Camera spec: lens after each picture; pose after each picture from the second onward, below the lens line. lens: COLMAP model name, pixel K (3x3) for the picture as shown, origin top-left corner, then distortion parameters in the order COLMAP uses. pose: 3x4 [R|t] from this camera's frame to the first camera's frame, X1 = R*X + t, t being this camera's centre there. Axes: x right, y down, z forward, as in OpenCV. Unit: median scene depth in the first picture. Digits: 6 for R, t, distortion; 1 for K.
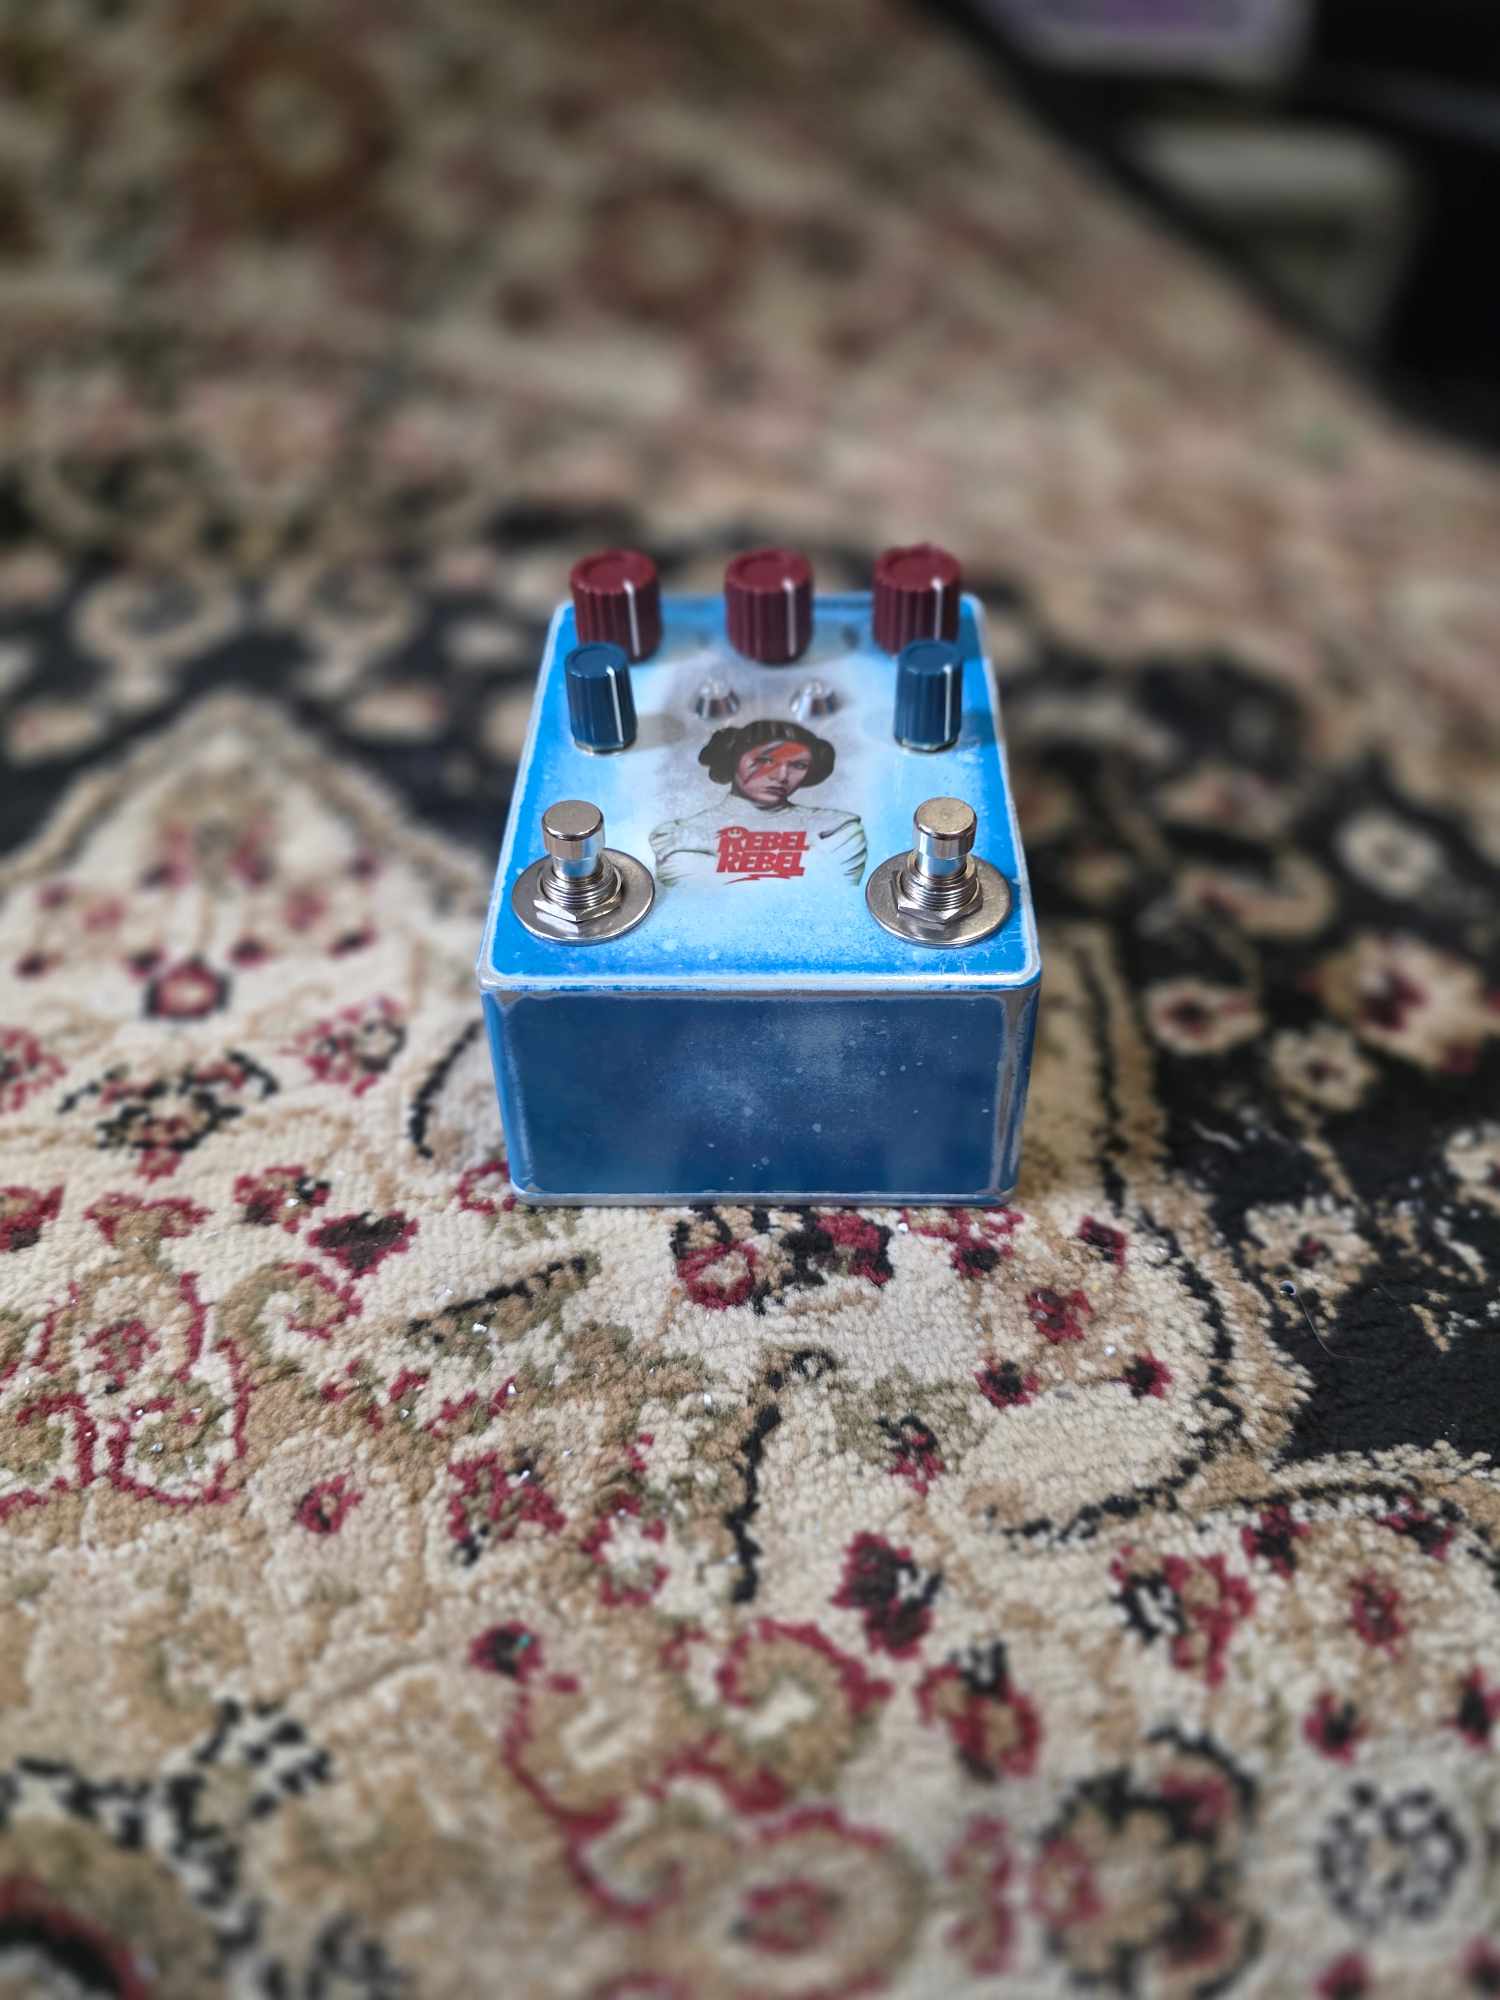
lens RADIAL K [[1424.5, 0, 762.7], [0, 1424.5, 1004.2], [0, 0, 1]] dist [-0.010865, -0.006384]
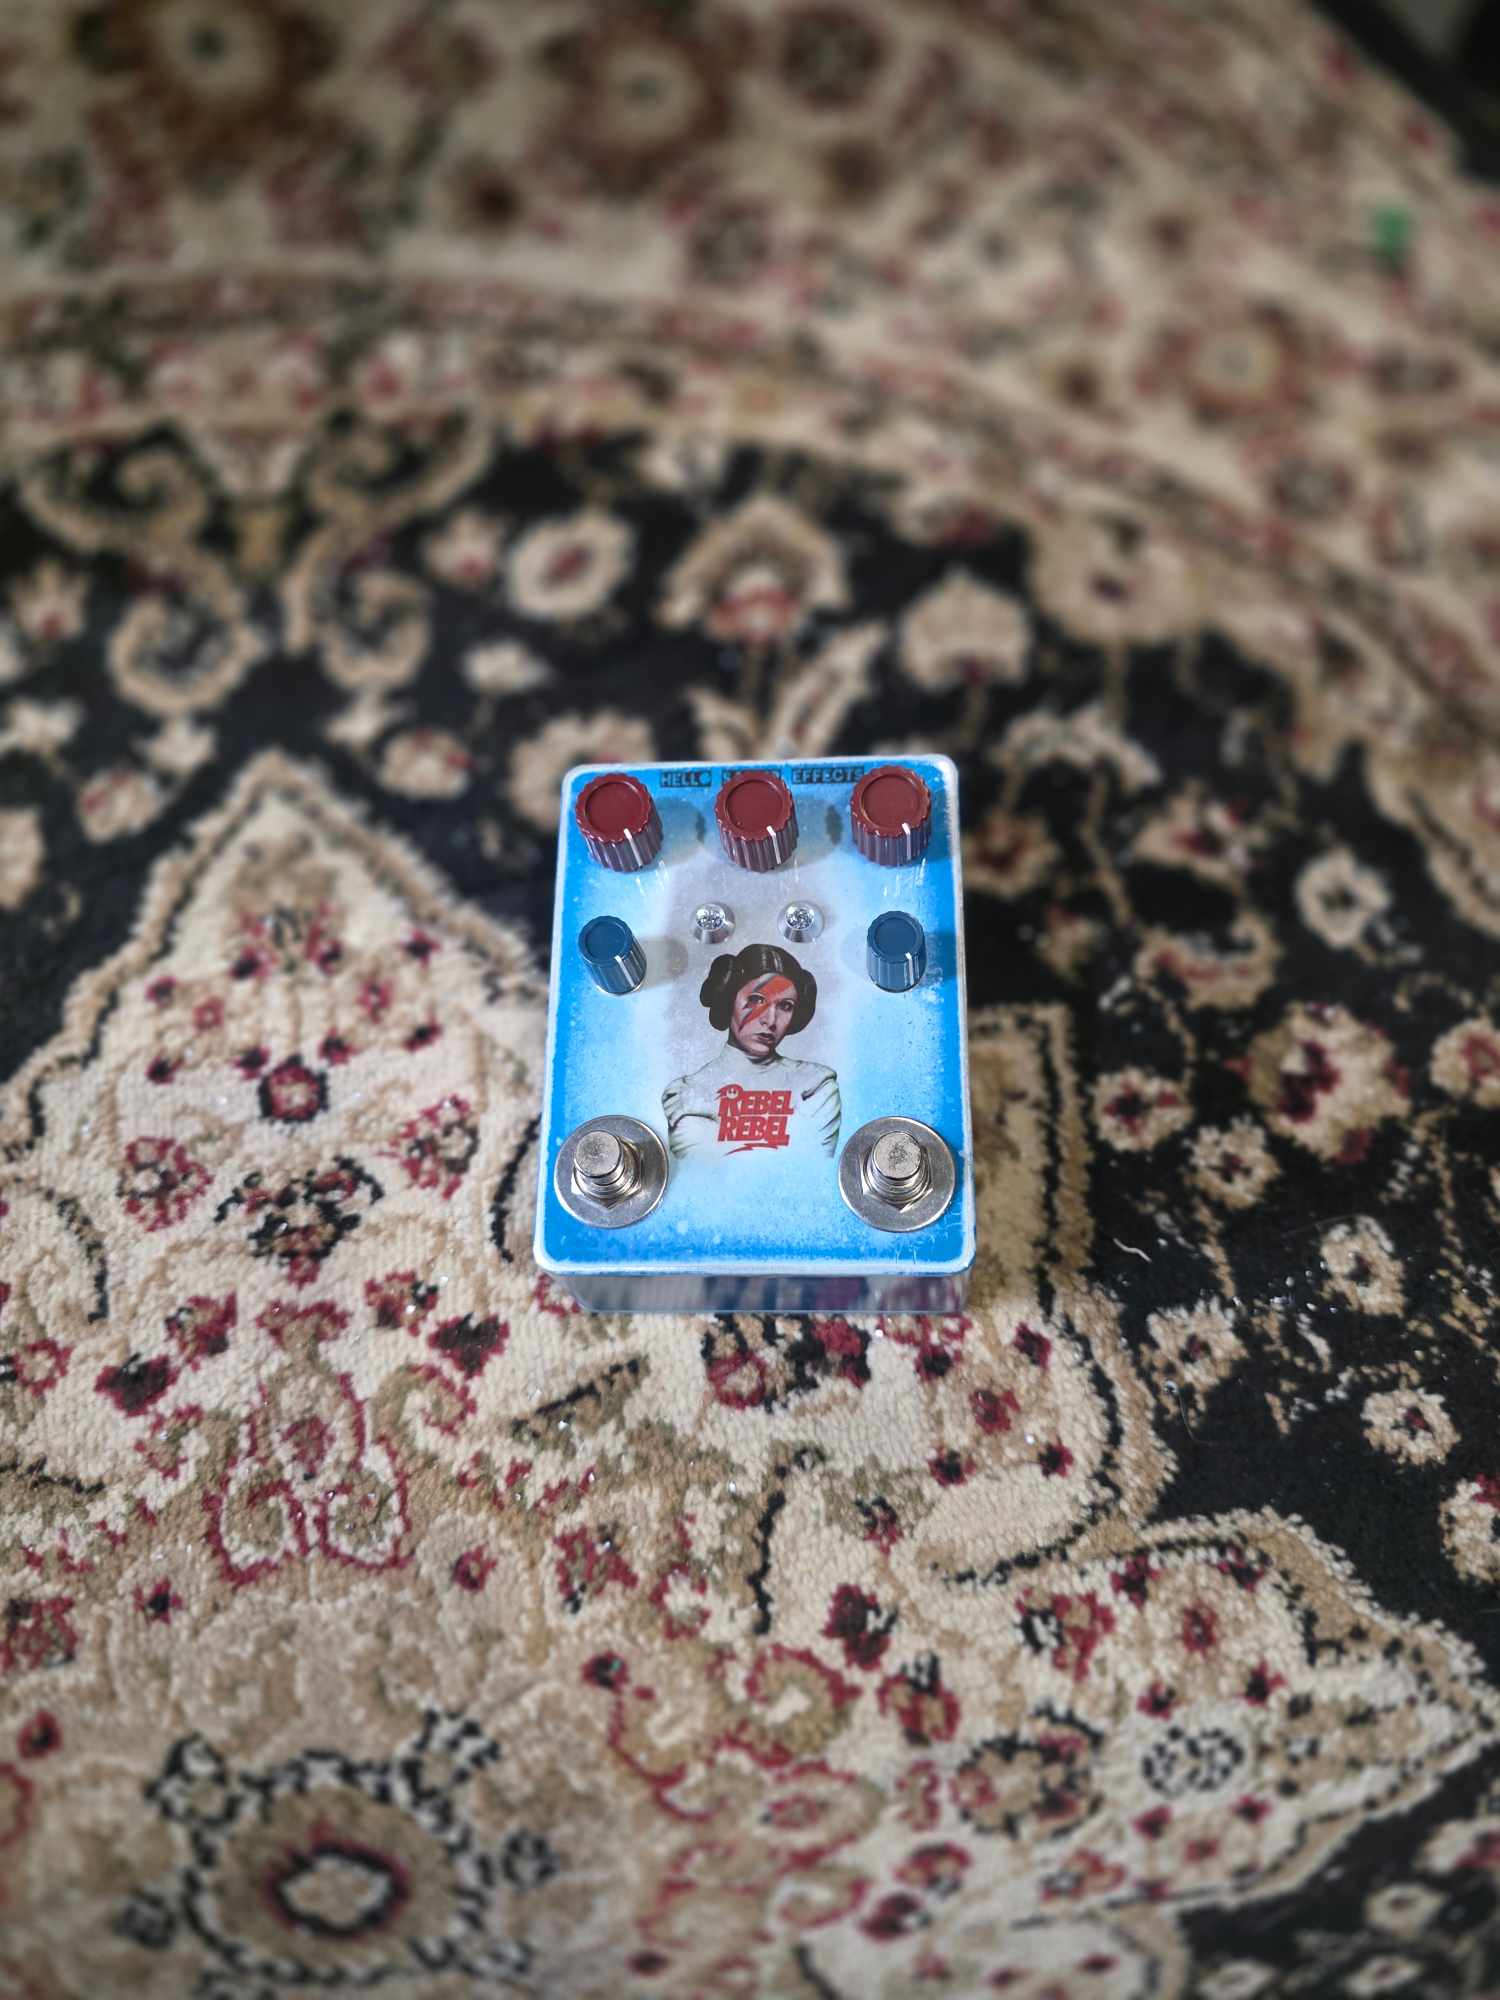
lens RADIAL K [[1407.0, 0, 771.3], [0, 1407.0, 993.5], [0, 0, 1]] dist [0.009027, -0.040783]
pose [[0.998523, -0.024856, -0.048319, 0.073669], [0.042838, 0.907156, 0.418609, -0.699653], [0.033428, -0.420060, 0.906880, -0.039844]]
